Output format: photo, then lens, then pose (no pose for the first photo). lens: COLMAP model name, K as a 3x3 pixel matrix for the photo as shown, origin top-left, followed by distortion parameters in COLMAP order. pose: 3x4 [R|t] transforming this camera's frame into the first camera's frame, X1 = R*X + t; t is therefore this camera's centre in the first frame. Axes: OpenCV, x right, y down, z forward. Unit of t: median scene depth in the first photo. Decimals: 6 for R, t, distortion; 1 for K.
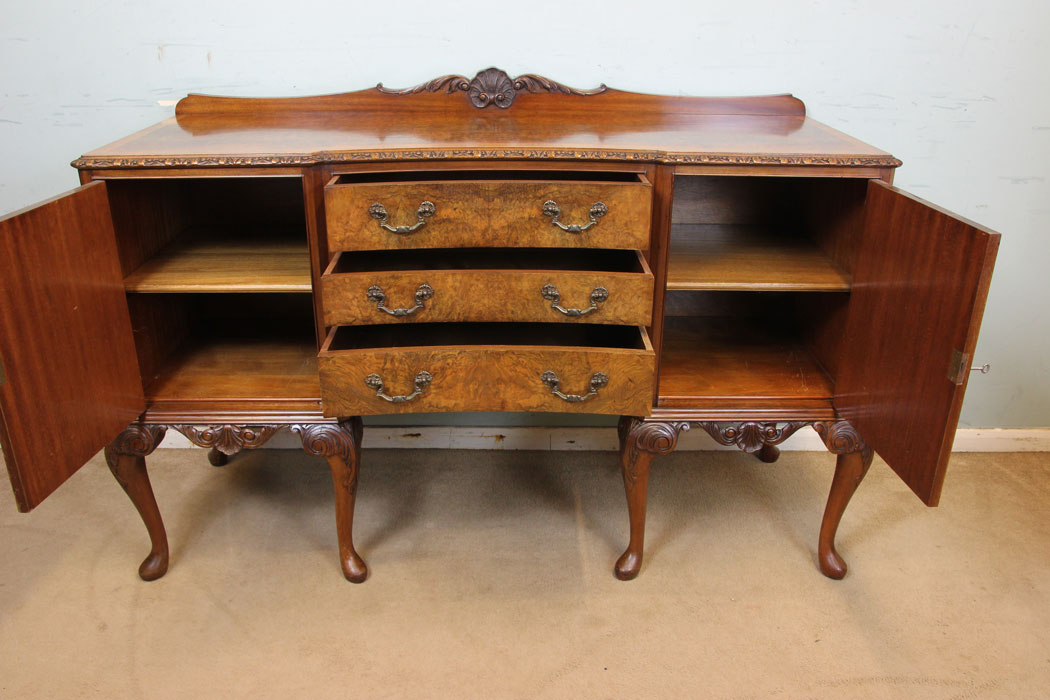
lens RADIAL K [[872.4, 0, 515.1], [0, 872.4, 356.6], [0, 0, 1]] dist [-0.125140, 0.109557]
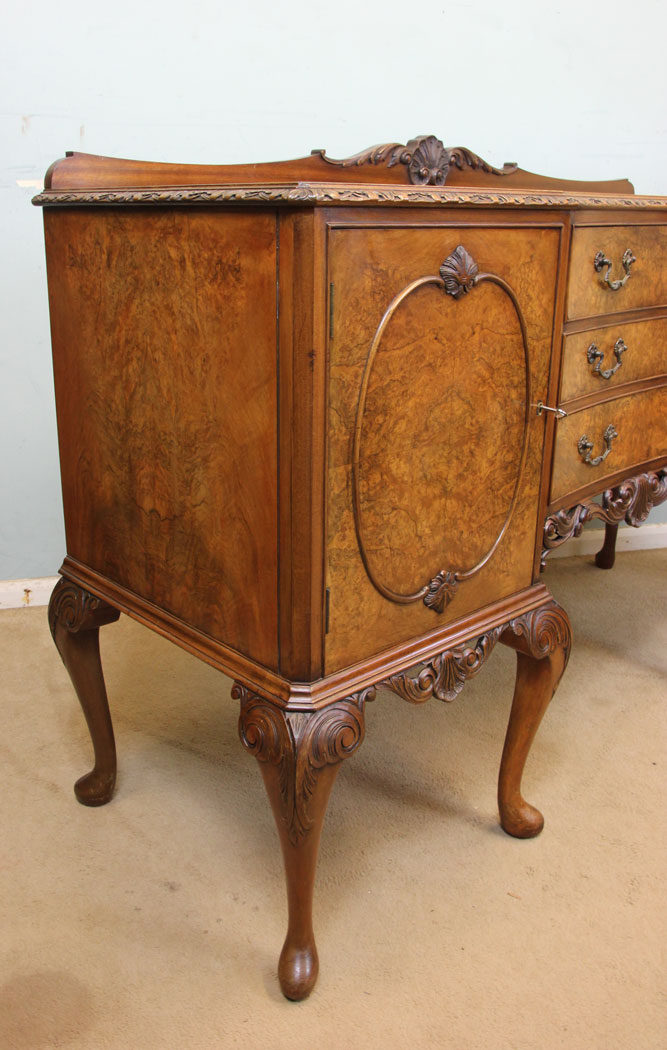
lens RADIAL K [[929.3, 0, 294.5], [0, 929.3, 492.0], [0, 0, 1]] dist [-0.098441, 0.008596]
pose [[0.766934, -0.190659, 0.612749, -0.709857], [0.253956, 0.967067, -0.016952, -0.040209], [-0.589337, 0.168613, 0.790096, 0.480320]]
